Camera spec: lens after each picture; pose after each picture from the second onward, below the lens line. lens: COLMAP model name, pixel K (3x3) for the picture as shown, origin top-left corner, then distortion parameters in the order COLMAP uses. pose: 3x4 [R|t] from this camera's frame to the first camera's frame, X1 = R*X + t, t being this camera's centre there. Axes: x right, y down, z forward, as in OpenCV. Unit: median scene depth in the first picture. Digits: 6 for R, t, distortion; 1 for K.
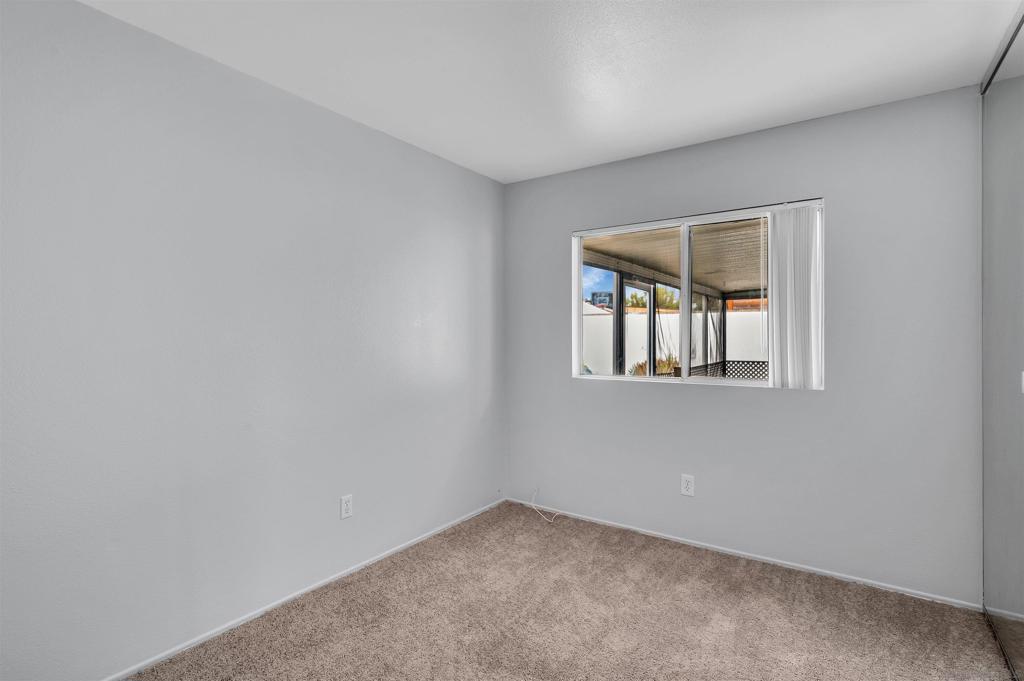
lens RADIAL K [[507.0, 0, 512.0], [0, 507.0, 340.5], [0, 0, 1]] dist [0.001734, 0.000405]
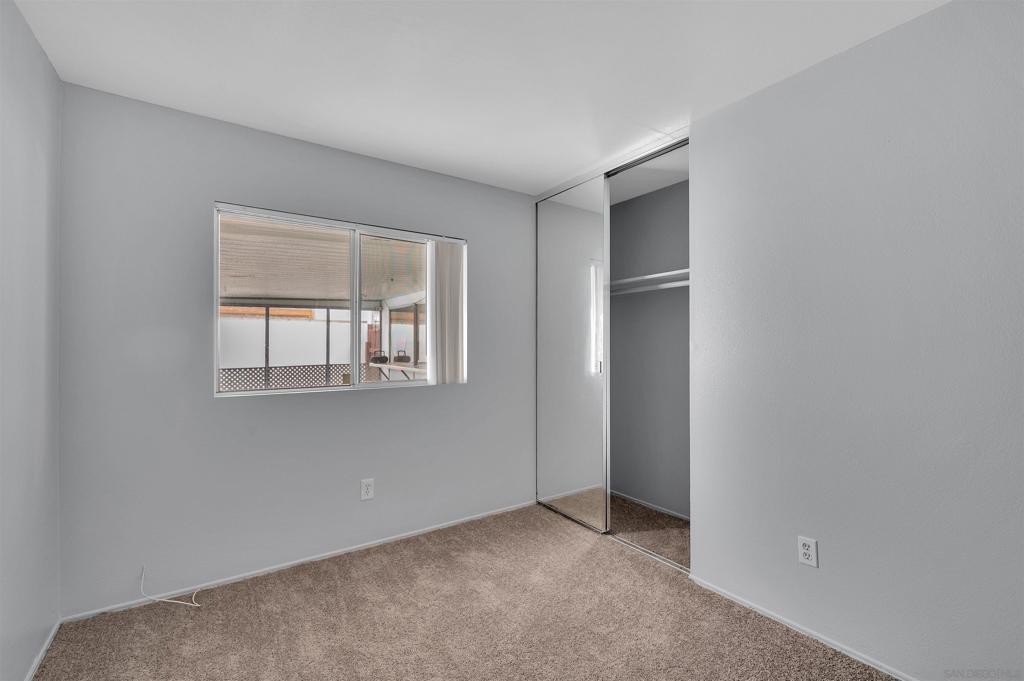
lens RADIAL K [[436.8, 0, 547.9], [0, 436.8, 339.7], [0, 0, 1]] dist [-0.012507, 0.000049]
pose [[0.329389, 0.006520, 0.944172, -0.360263], [0.005771, 0.999944, -0.008919, -0.002772], [-0.944177, 0.008386, 0.329333, 0.378964]]
